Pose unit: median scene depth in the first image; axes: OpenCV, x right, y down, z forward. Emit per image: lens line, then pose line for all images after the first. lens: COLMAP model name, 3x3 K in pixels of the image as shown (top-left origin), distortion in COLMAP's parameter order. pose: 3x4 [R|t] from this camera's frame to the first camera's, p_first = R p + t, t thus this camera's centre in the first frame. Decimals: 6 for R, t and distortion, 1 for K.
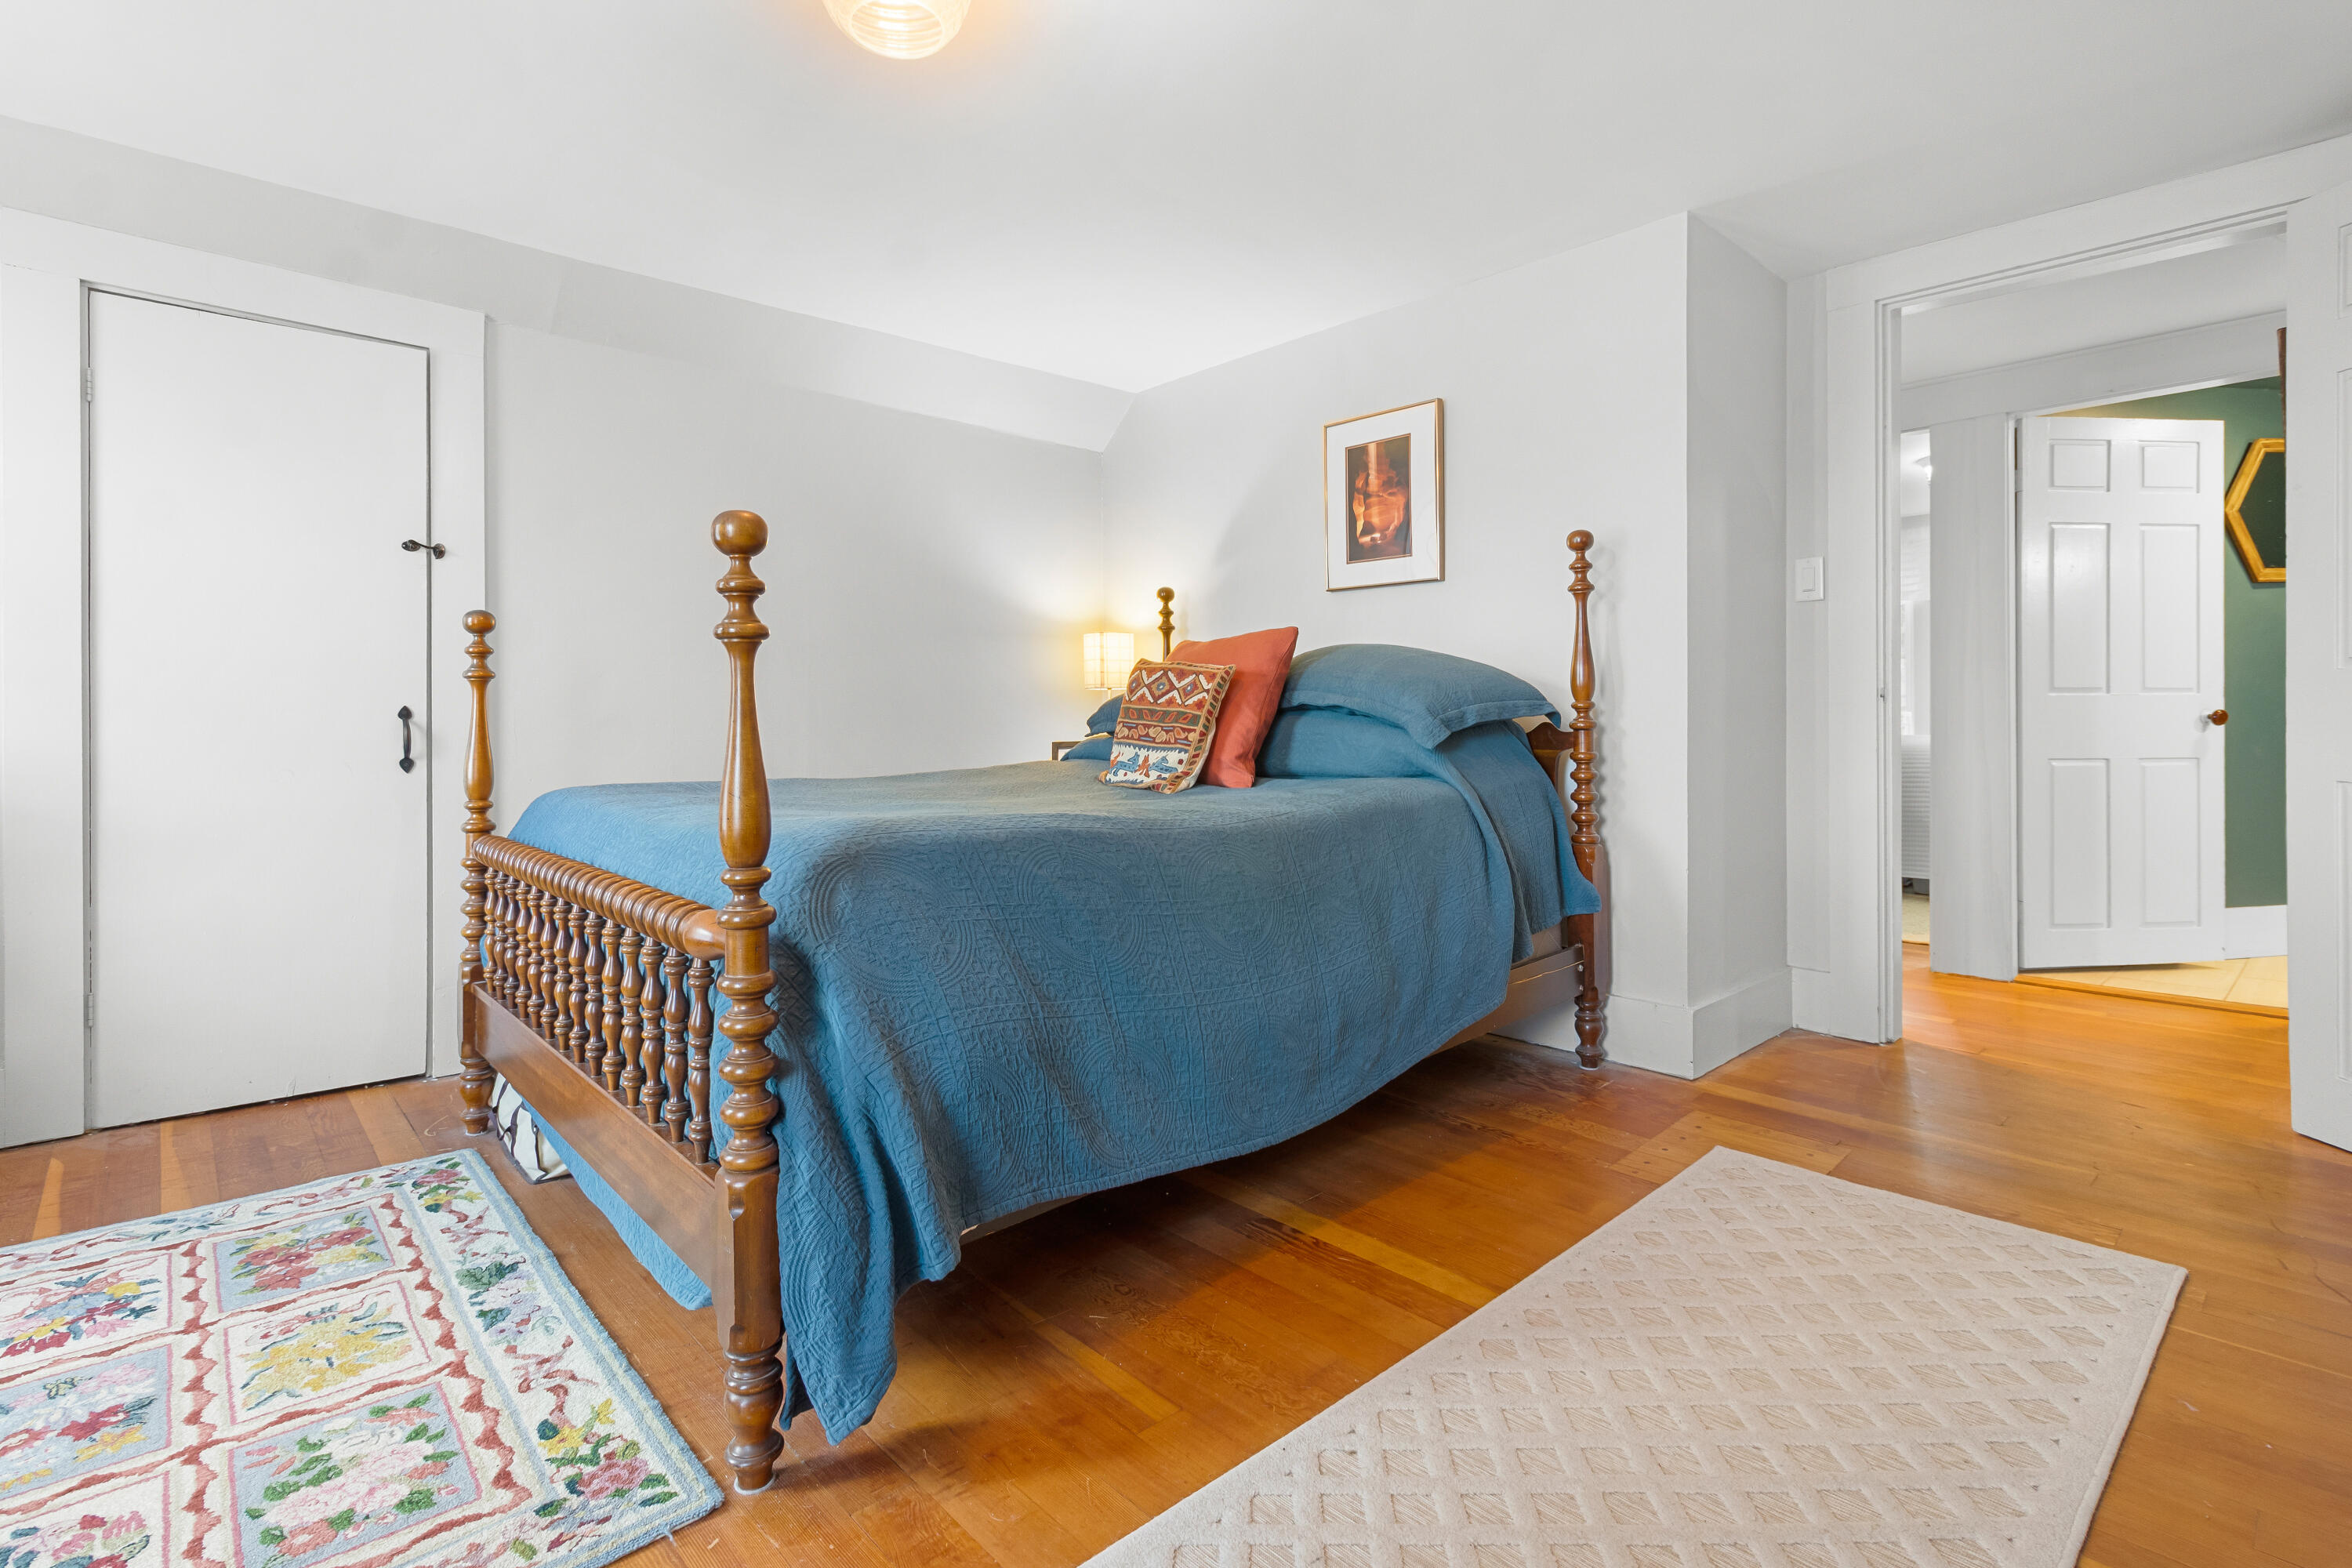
lens RADIAL K [[1120.2, 0, 1172.3], [0, 1120.2, 717.0], [0, 0, 1]] dist [0.008951, 0.001988]
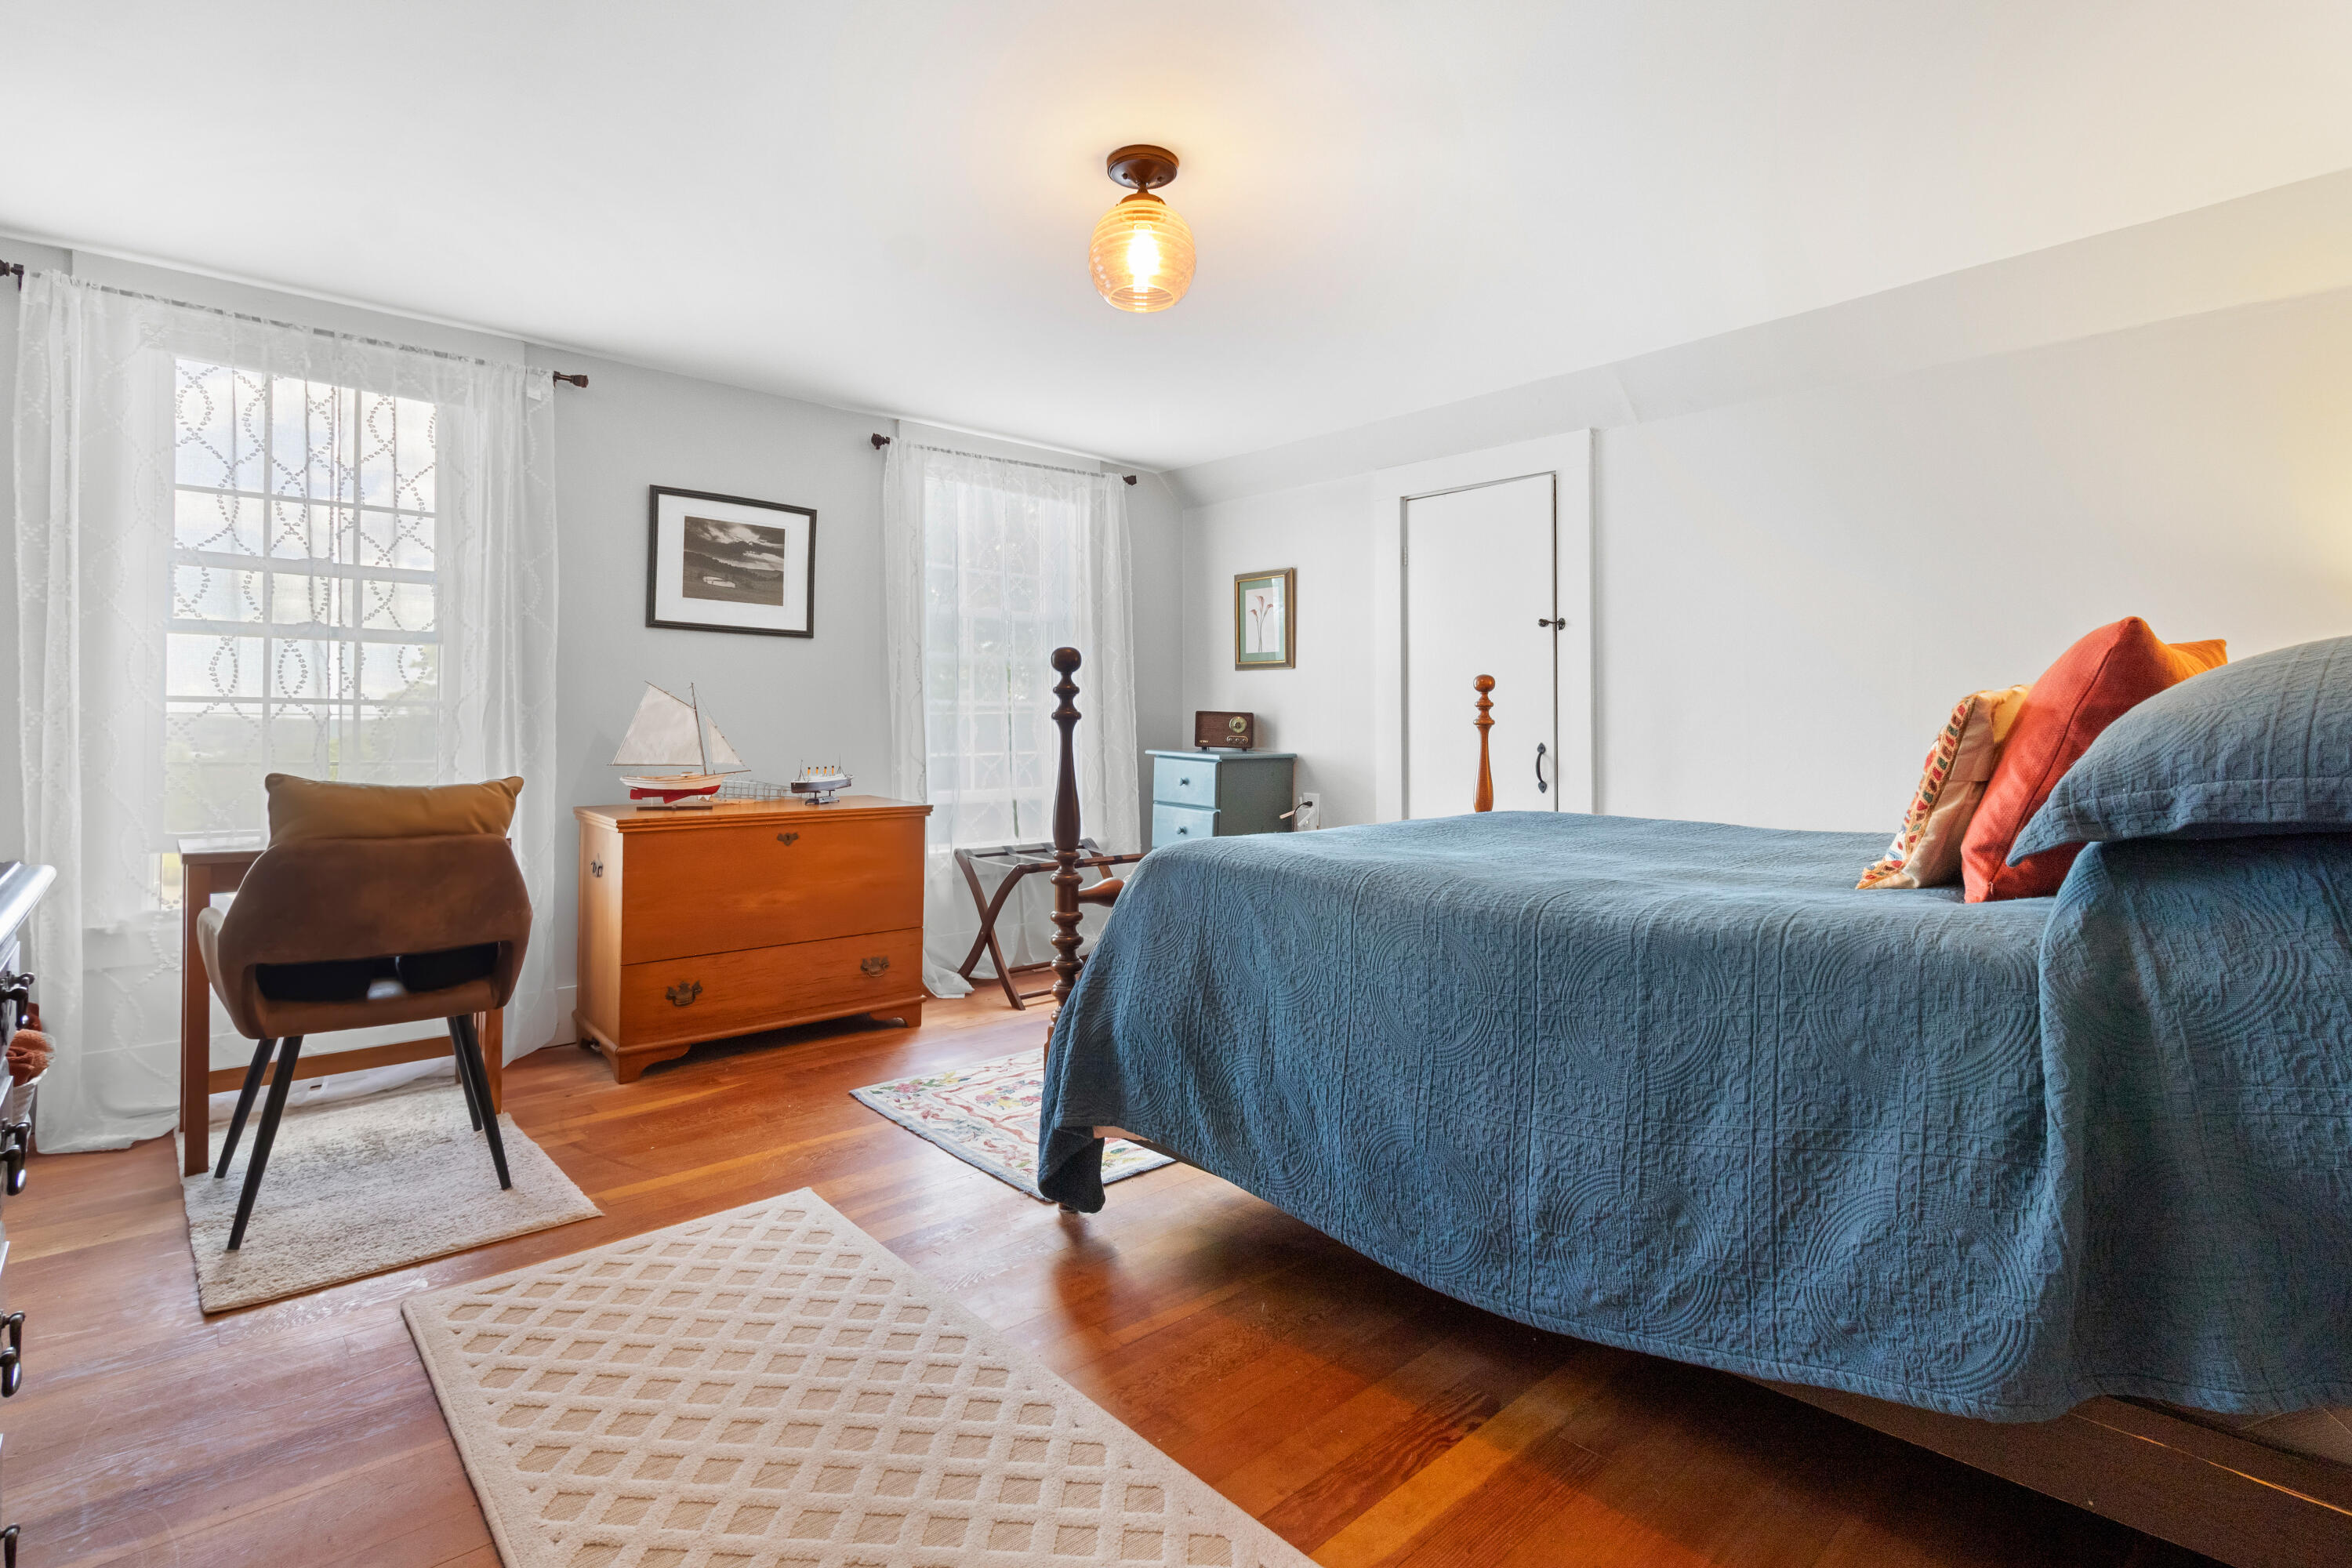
lens RADIAL K [[1120.2, 0, 1174.7], [0, 1120.2, 720.8], [0, 0, 1]] dist [0.008951, 0.001988]
pose [[0.001528, -0.004486, -0.999989, 0.859510], [-0.002500, 0.999987, -0.004490, -0.038258], [0.999996, 0.002506, 0.001517, 0.737964]]
